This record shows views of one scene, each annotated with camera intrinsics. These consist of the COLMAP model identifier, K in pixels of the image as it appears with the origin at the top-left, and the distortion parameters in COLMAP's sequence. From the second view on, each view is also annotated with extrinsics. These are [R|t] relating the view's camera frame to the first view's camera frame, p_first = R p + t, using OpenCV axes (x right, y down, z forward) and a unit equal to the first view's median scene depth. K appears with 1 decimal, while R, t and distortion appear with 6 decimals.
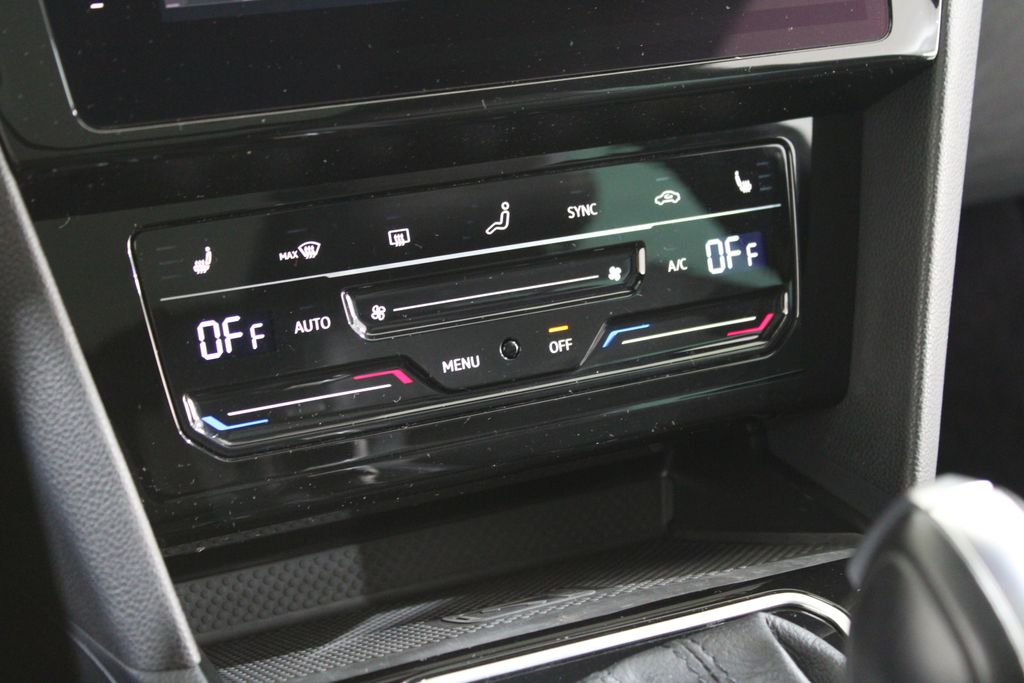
lens RADIAL K [[1939.5, 0, 509.9], [0, 1939.5, 337.4], [0, 0, 1]] dist [0.008323, 0.000000]
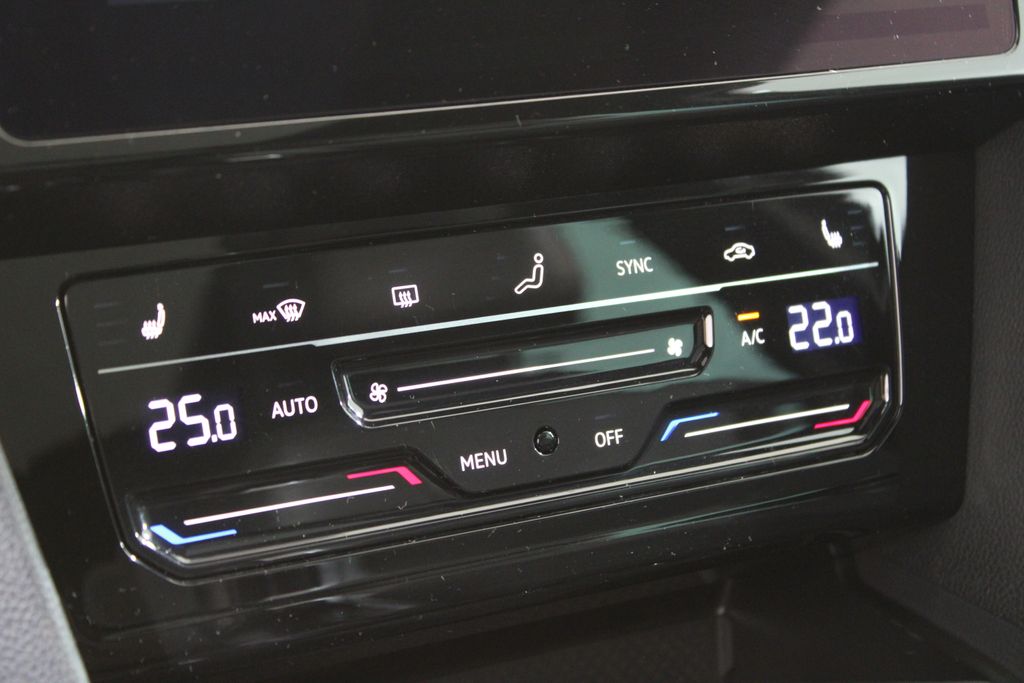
lens RADIAL K [[2181.8, 0, 513.7], [0, 2181.8, 339.8], [0, 0, 1]] dist [0.043430, 0.000000]
pose [[0.999478, -0.000336, 0.032290, -0.042574], [0.002584, 0.997571, -0.069605, 0.027404], [-0.032188, 0.069652, 0.997052, 0.130200]]
